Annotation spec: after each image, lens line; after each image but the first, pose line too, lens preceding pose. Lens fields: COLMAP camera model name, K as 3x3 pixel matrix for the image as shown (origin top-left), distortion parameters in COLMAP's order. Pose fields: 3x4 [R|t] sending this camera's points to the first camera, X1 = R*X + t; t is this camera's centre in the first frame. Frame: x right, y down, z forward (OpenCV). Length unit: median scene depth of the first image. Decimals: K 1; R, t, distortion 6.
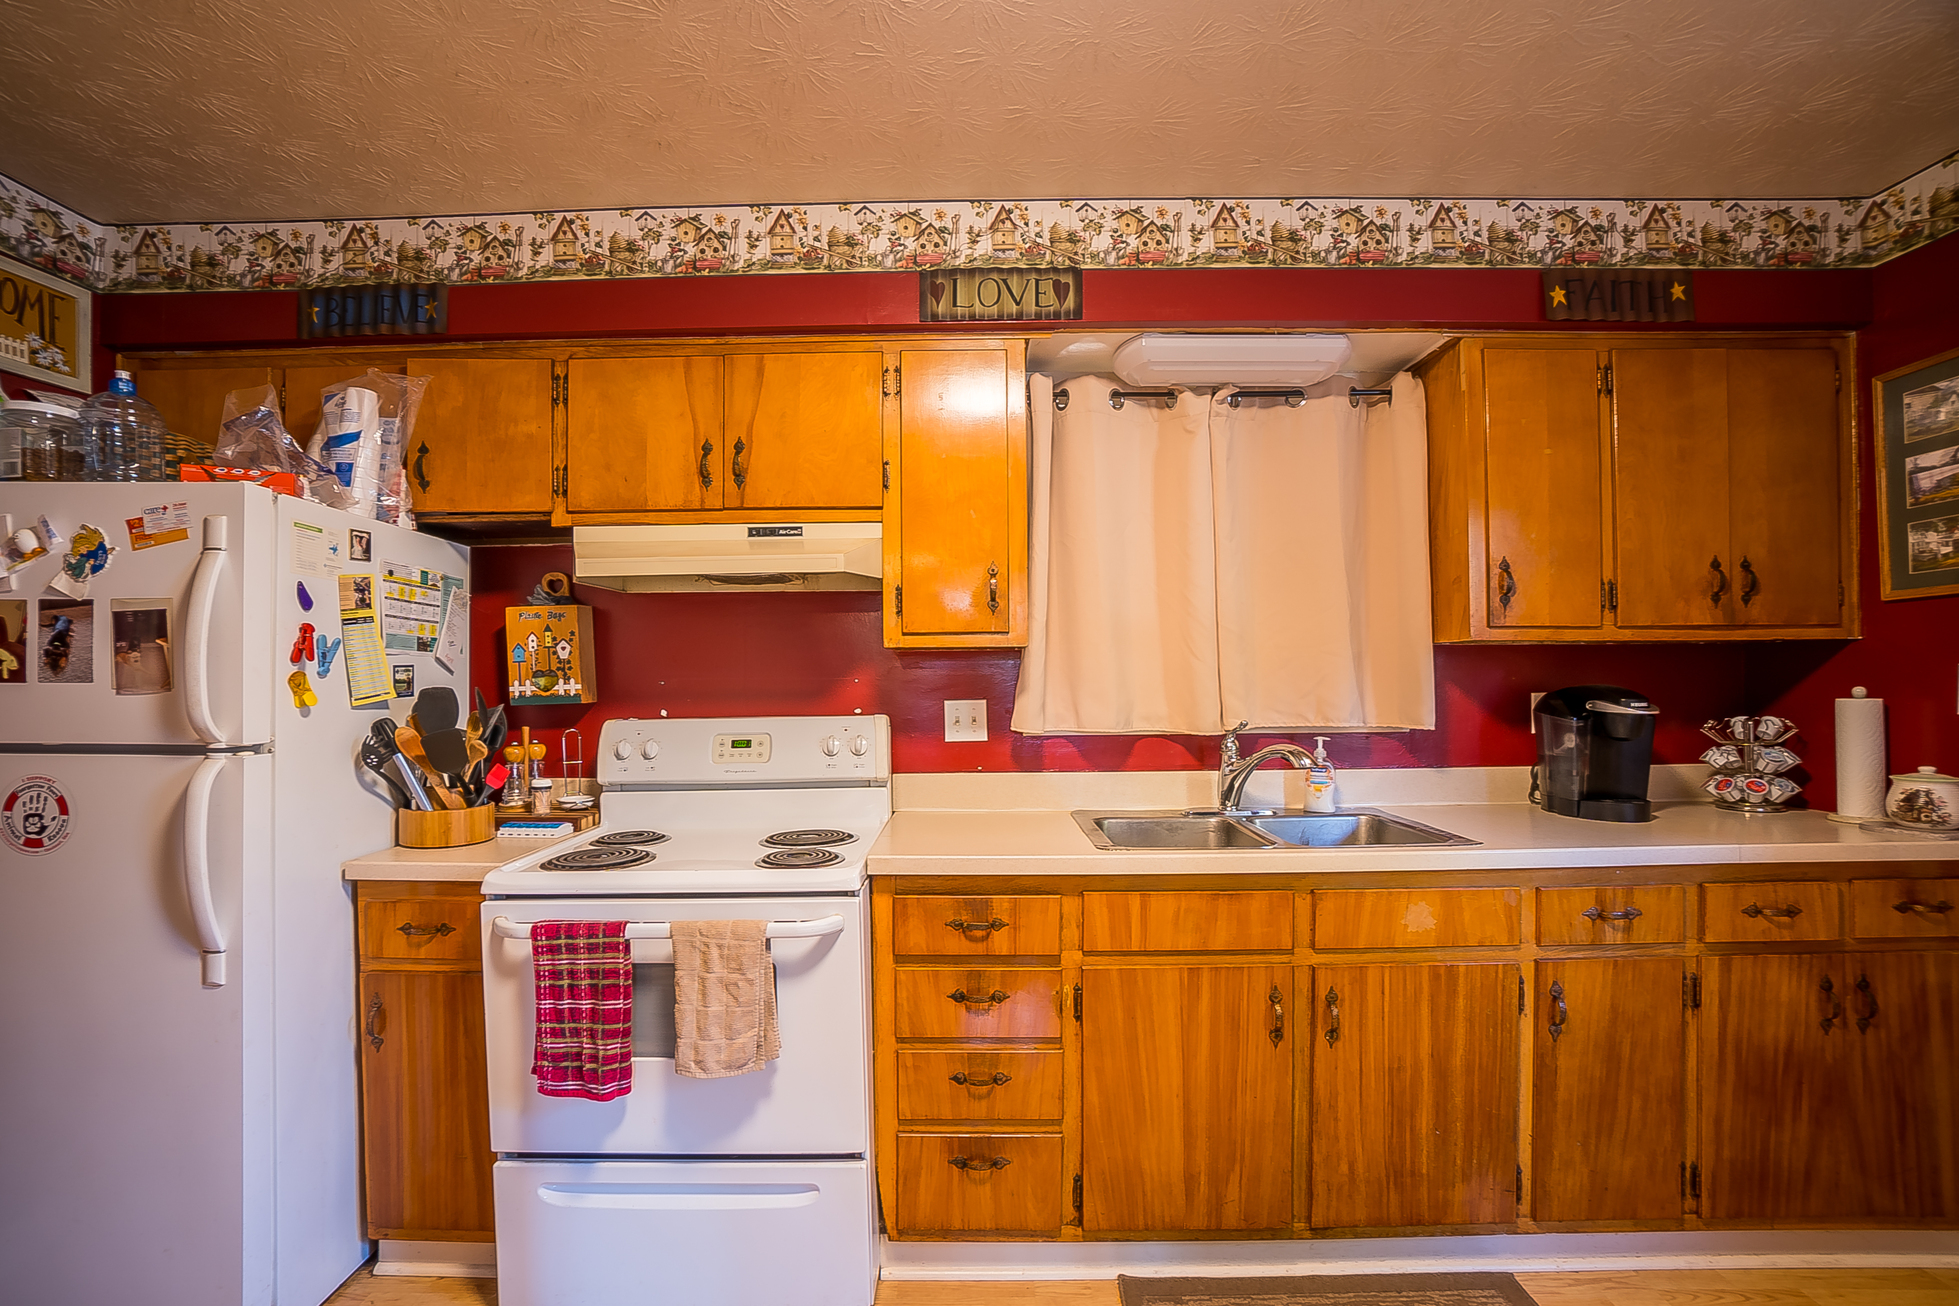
lens RADIAL K [[881.5, 0, 969.7], [0, 881.5, 679.9], [0, 0, 1]] dist [-0.069202, 0.026773]
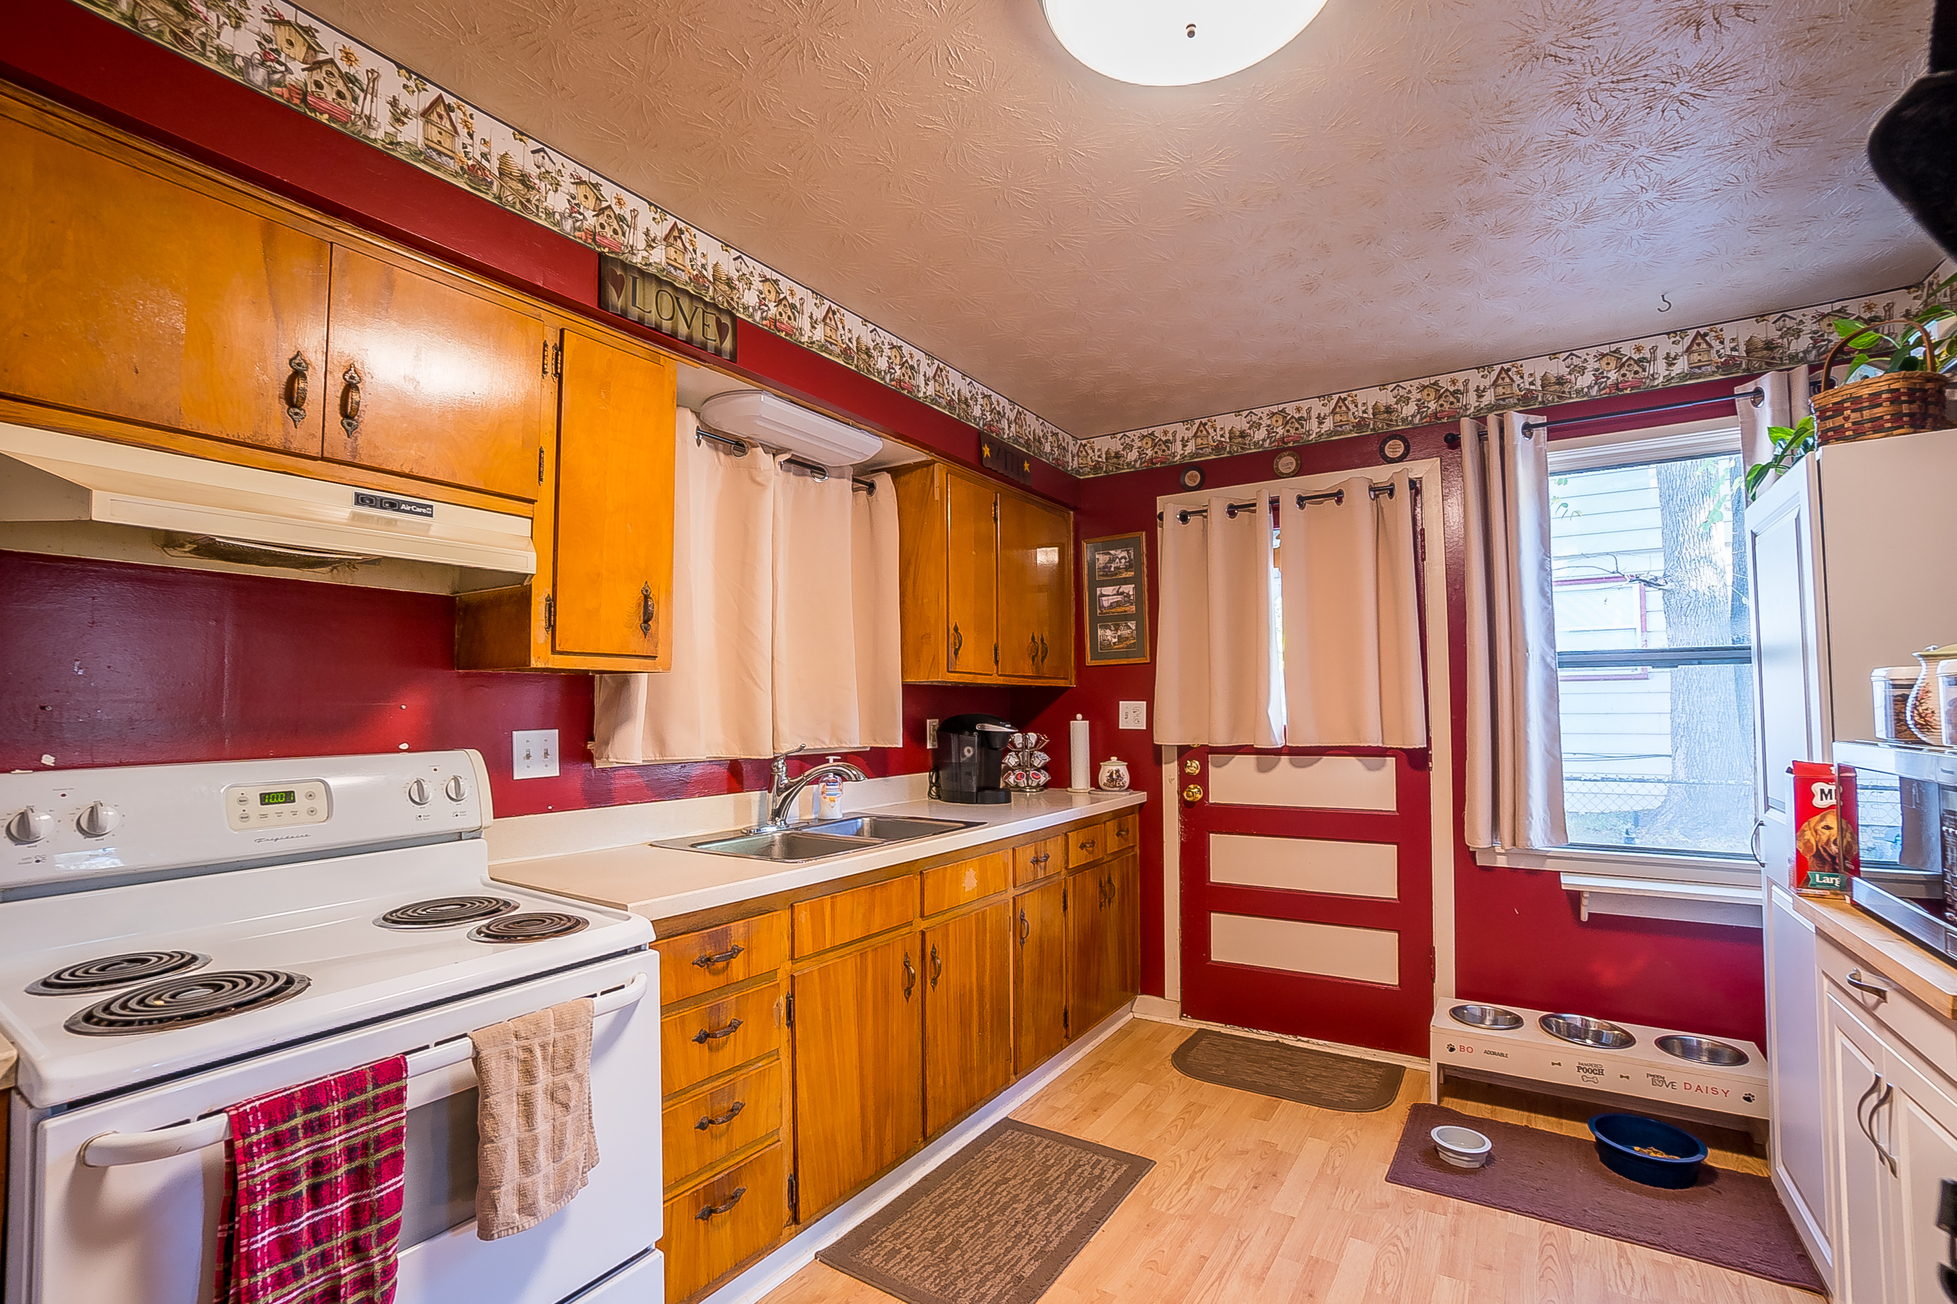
lens RADIAL K [[880.6, 0, 968.7], [0, 880.6, 678.8], [0, 0, 1]] dist [-0.069202, 0.026773]
pose [[0.536316, 0.033829, 0.843339, -0.591193], [0.001237, 0.999164, -0.040866, 0.009014], [-0.844017, 0.022960, 0.535825, 0.210640]]
